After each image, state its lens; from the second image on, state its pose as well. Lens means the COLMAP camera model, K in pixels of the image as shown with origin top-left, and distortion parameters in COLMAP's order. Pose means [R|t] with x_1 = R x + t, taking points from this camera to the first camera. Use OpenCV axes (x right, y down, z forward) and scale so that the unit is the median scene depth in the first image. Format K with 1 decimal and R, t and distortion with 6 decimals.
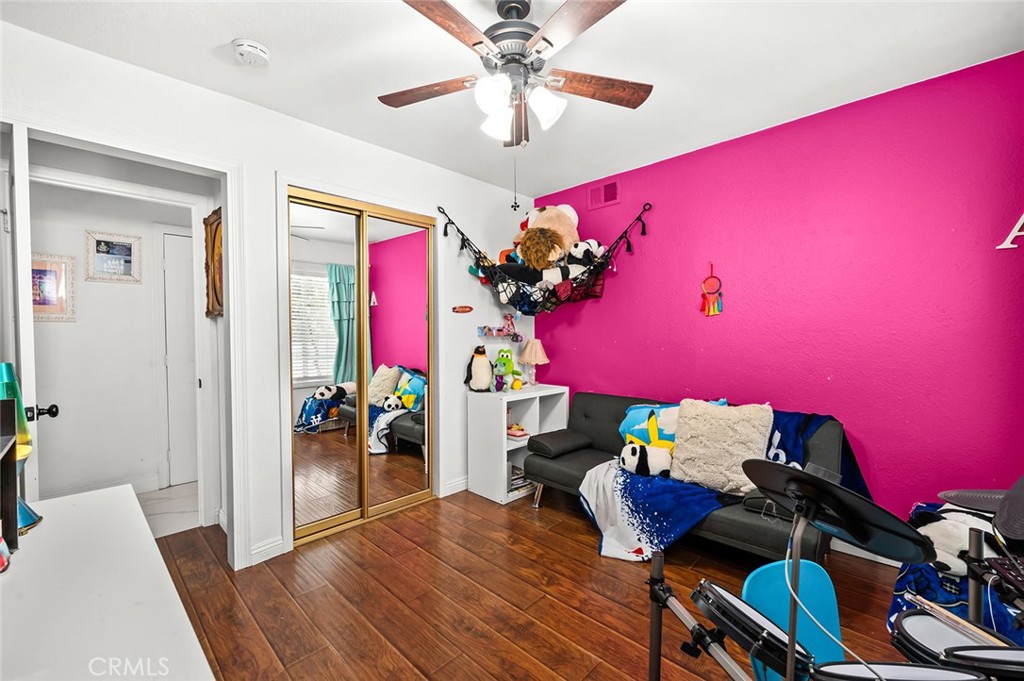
lens RADIAL K [[415.9, 0, 514.0], [0, 415.9, 338.4], [0, 0, 1]] dist [0.012134, -0.000395]
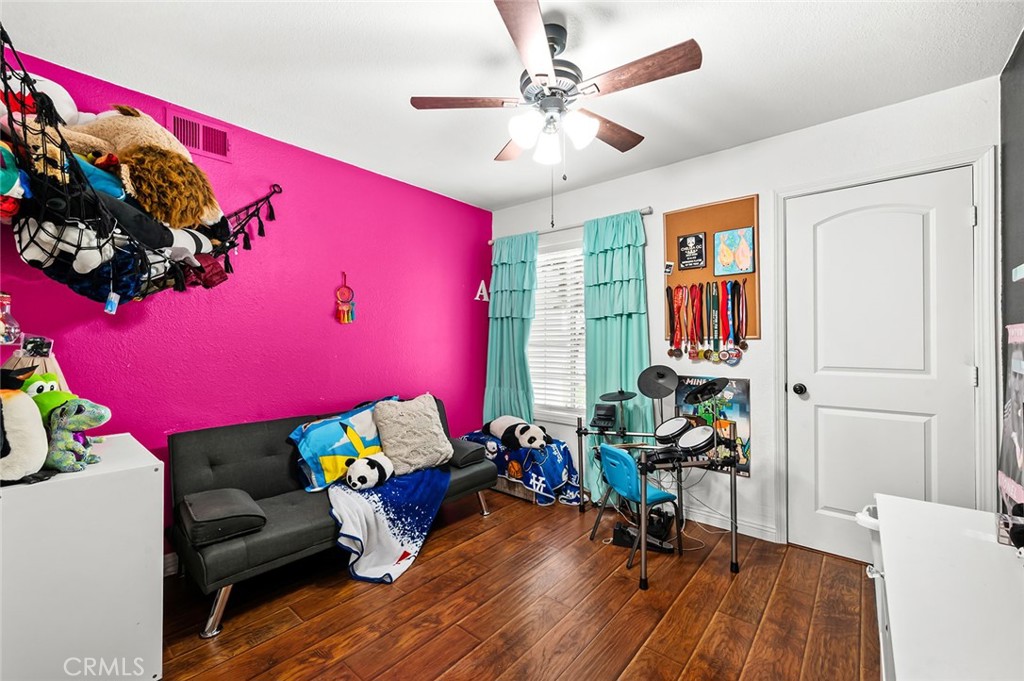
lens RADIAL K [[415.9, 0, 514.0], [0, 415.9, 338.4], [0, 0, 1]] dist [0.012134, -0.000395]
pose [[-0.043499, 0.014238, 0.998952, -0.710534], [0.017820, 0.999750, -0.013473, 0.004673], [-0.998895, 0.017215, -0.043742, 0.755026]]
